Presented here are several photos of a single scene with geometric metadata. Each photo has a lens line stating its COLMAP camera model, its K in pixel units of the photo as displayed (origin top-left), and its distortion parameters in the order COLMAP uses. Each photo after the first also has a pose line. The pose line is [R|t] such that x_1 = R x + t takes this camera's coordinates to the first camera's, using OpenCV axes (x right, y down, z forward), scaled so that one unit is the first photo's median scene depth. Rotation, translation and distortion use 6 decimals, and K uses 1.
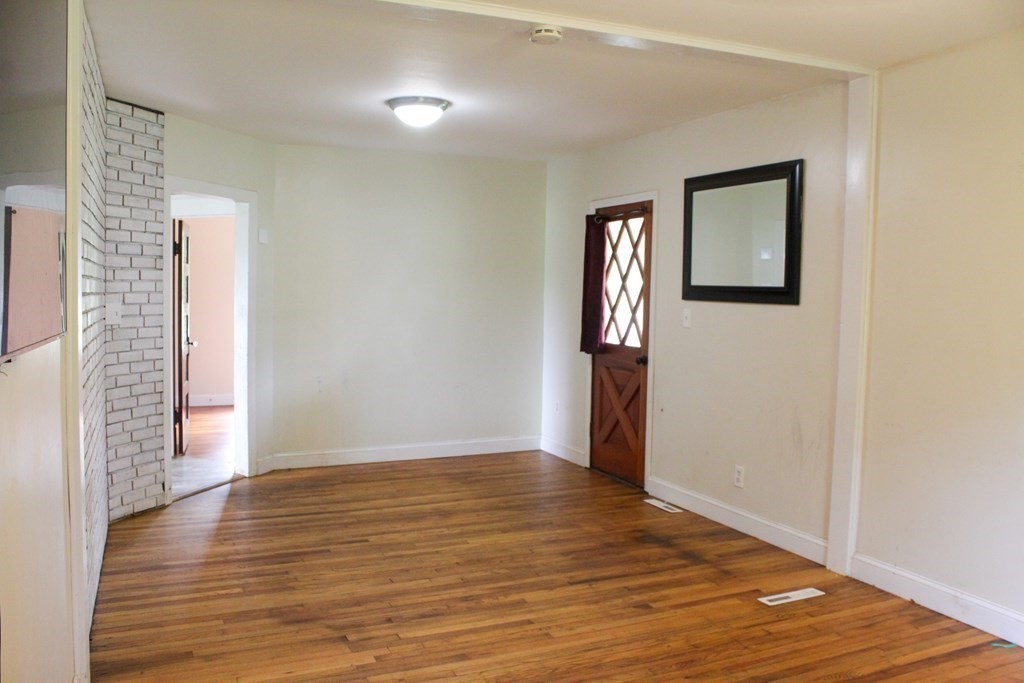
lens RADIAL K [[854.7, 0, 512.0], [0, 854.7, 341.5], [0, 0, 1]] dist [-0.152485, 0.126191]
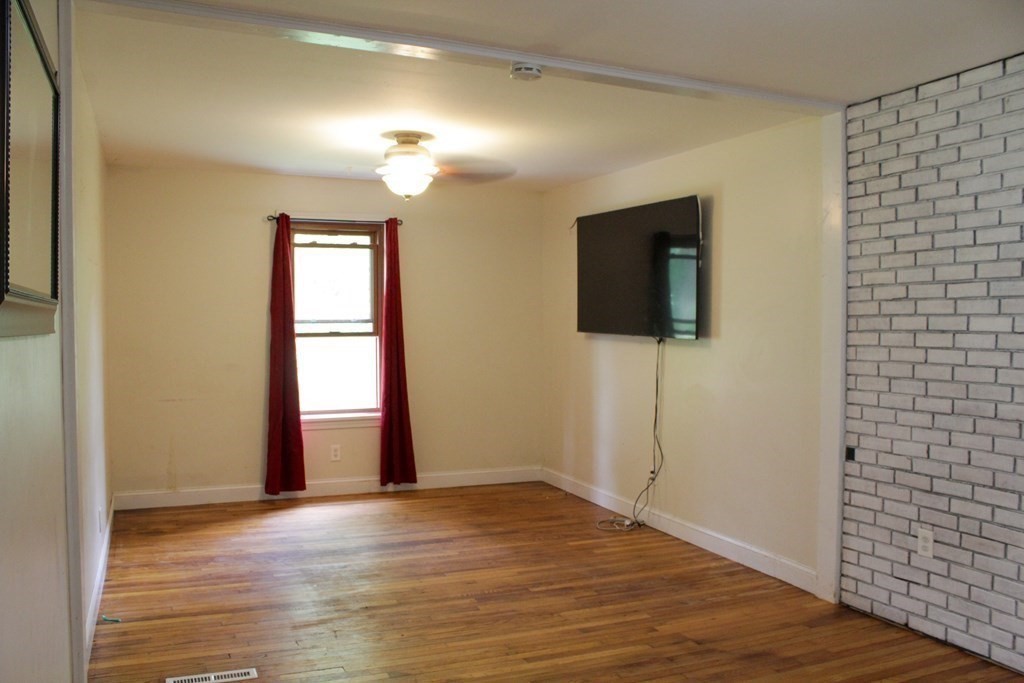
lens RADIAL K [[854.7, 0, 512.0], [0, 854.7, 341.5], [0, 0, 1]] dist [-0.152485, 0.126191]
pose [[-0.999744, -0.021966, -0.005399, 0.038318], [-0.022362, 0.995732, 0.089539, -0.088248], [0.003409, 0.089636, -0.995969, 1.440094]]
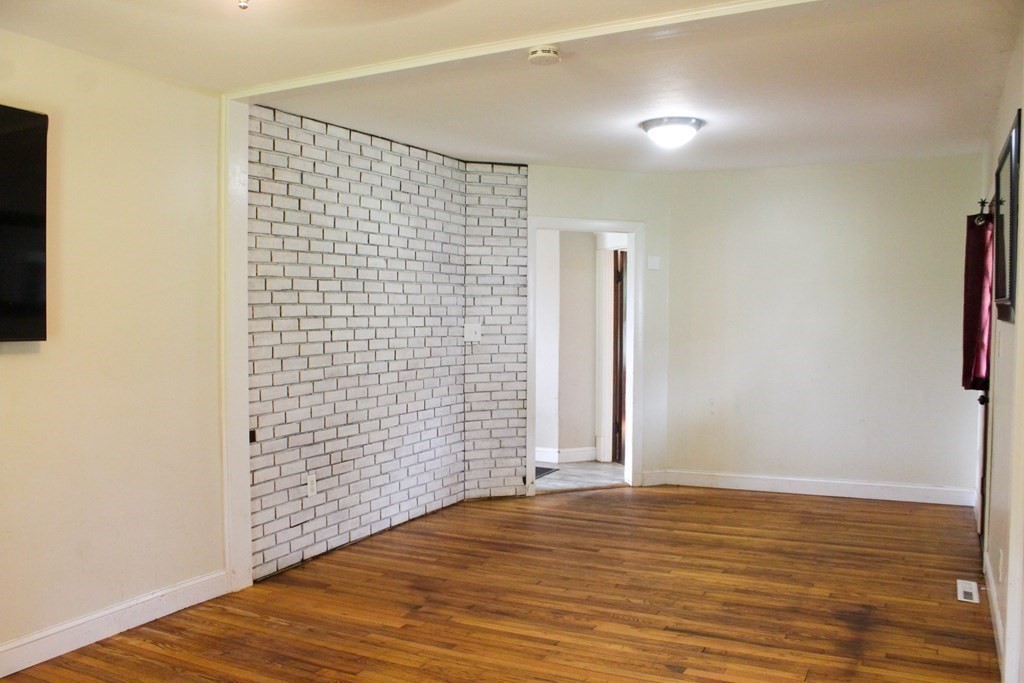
lens RADIAL K [[854.7, 0, 512.0], [0, 854.7, 341.5], [0, 0, 1]] dist [-0.152485, 0.126191]
pose [[0.631283, 0.012199, -0.775457, 0.559263], [-0.037207, 0.999201, -0.014570, -0.003797], [0.774659, 0.038051, 0.631233, 0.241723]]
